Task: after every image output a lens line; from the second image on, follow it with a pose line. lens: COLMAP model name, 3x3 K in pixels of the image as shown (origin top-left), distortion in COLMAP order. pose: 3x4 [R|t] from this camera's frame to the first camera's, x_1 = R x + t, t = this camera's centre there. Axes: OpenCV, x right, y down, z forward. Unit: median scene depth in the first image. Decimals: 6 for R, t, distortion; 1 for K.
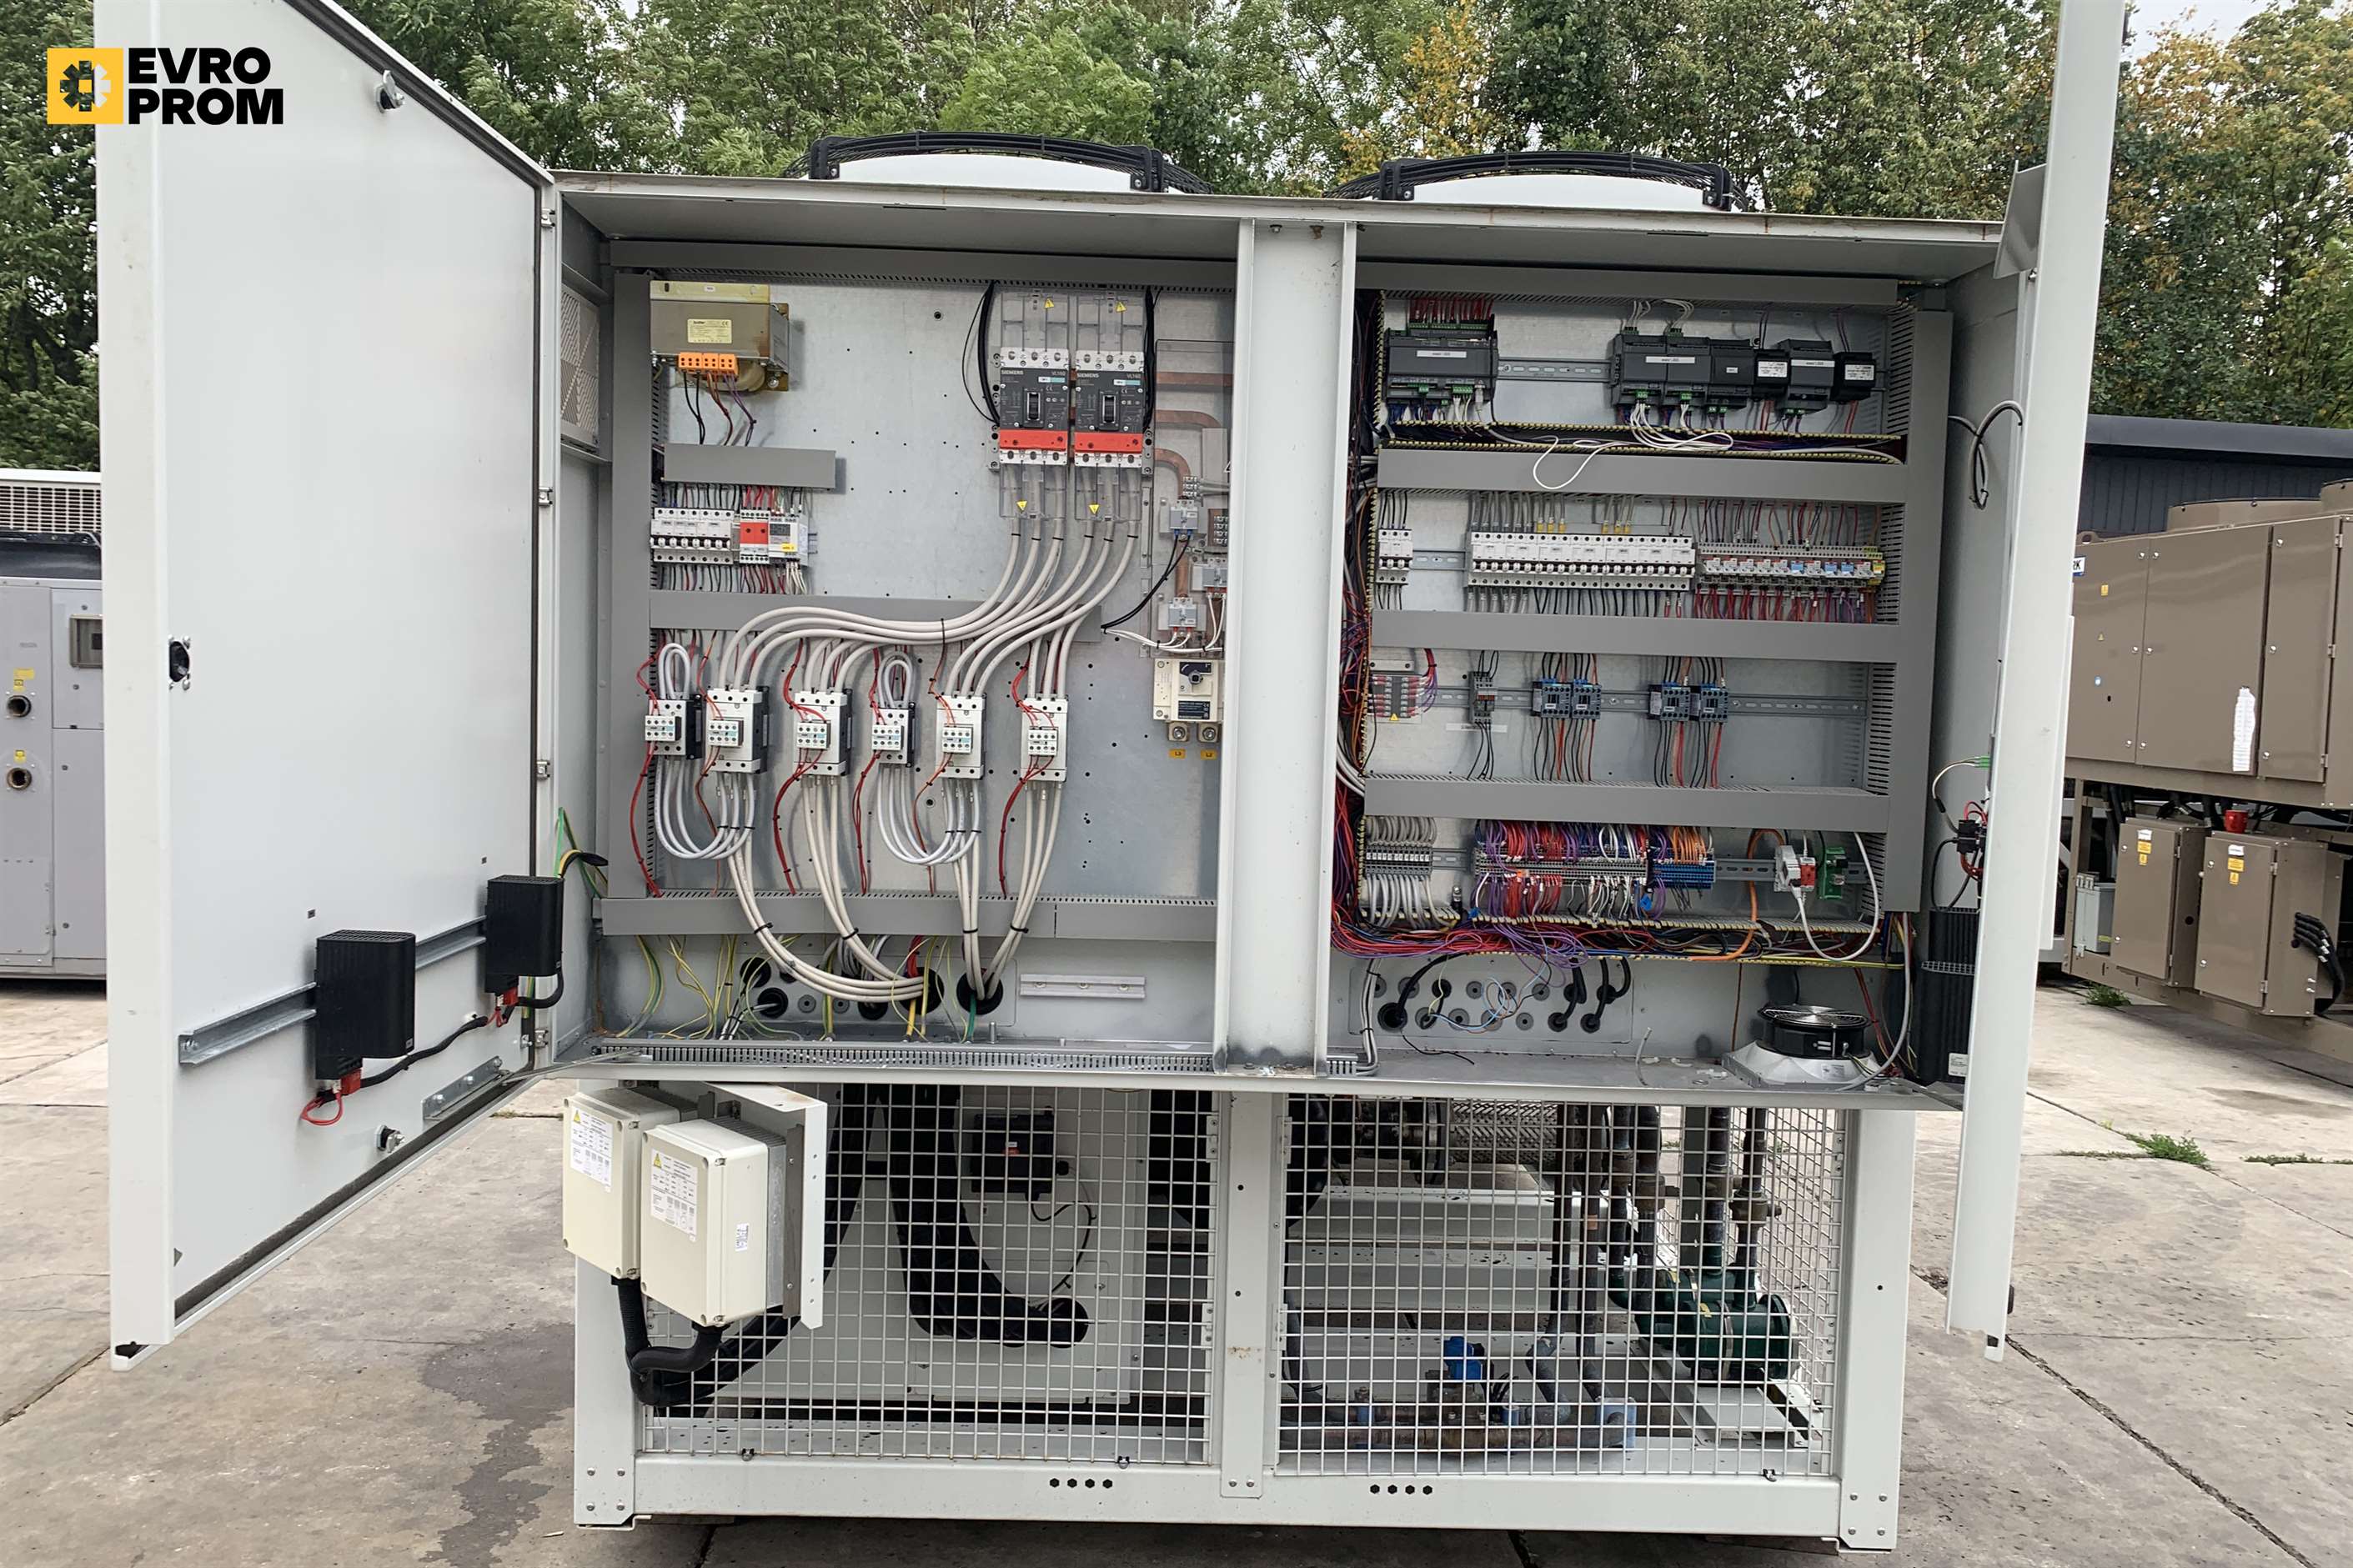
lens RADIAL K [[1759.8, 0, 1176.5], [0, 1759.8, 784.0], [0, 0, 1]] dist [0.048973, -0.044412]
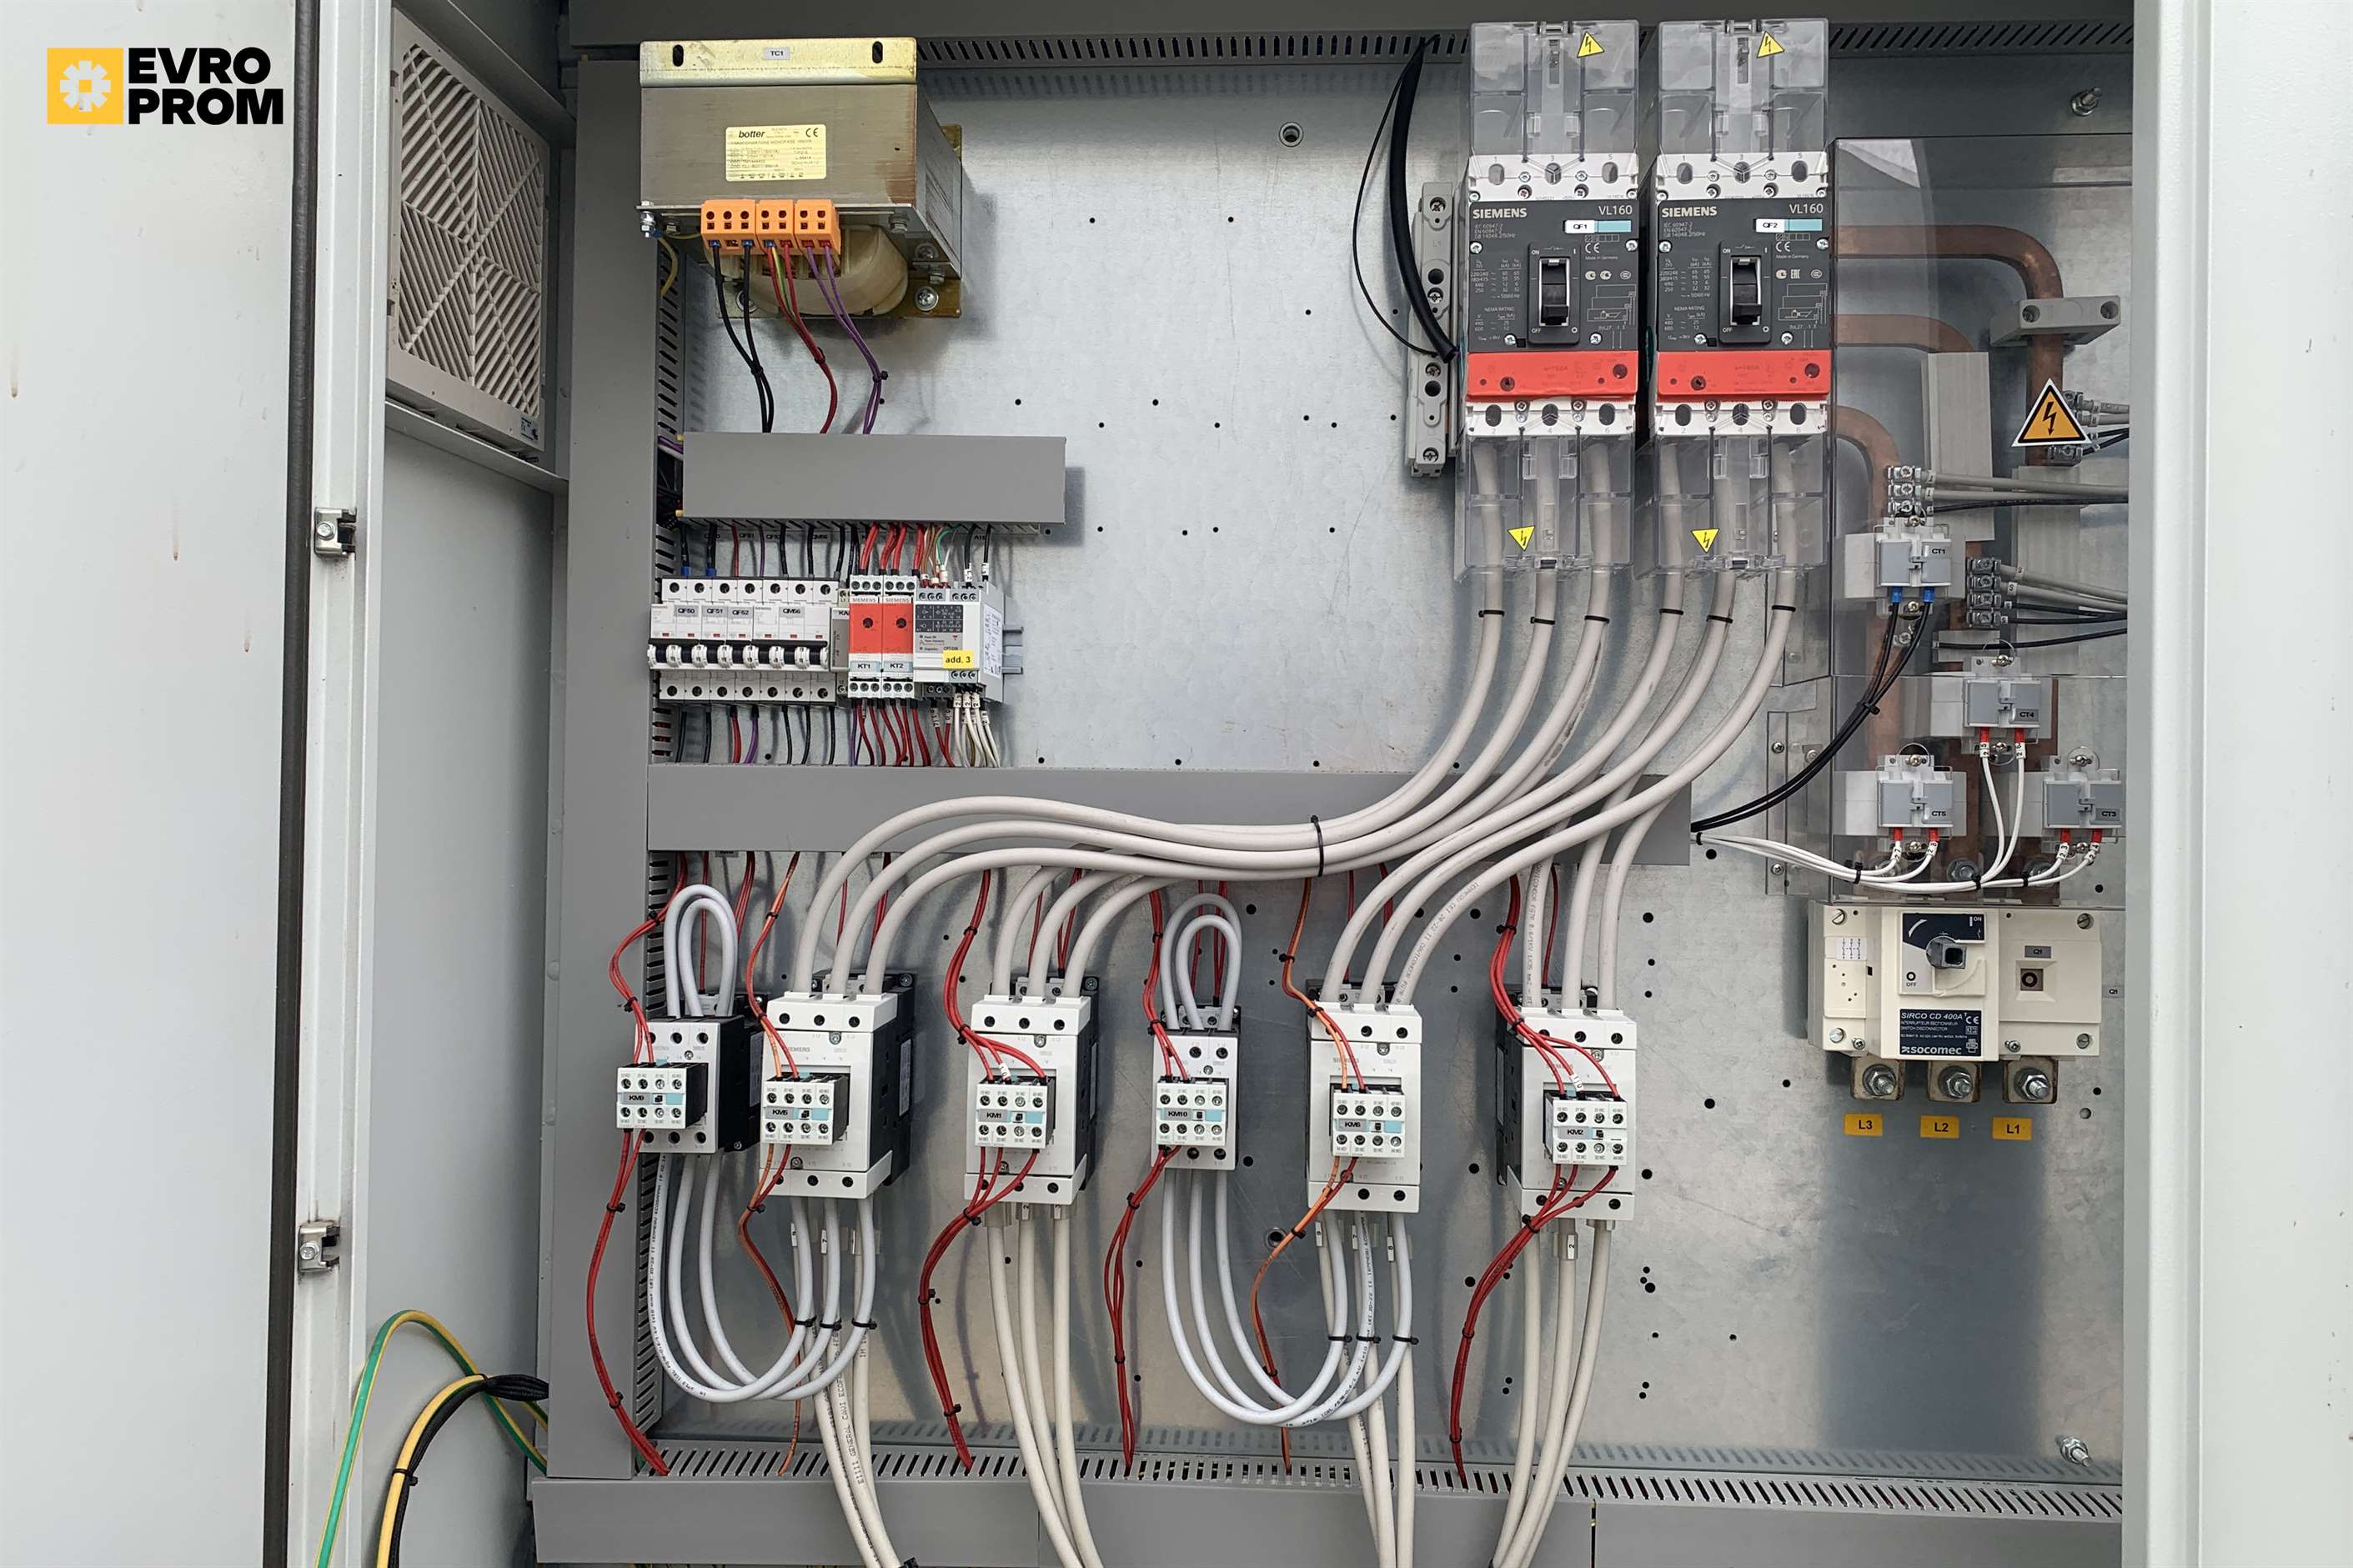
lens RADIAL K [[1781.5, 0, 1176.5], [0, 1781.5, 784.0], [0, 0, 1]] dist [-0.007402, -0.002944]
pose [[0.994225, -0.017823, -0.105822, -0.123741], [0.008719, 0.996267, -0.085883, -0.067182], [0.106957, 0.084464, 0.990669, 0.589134]]
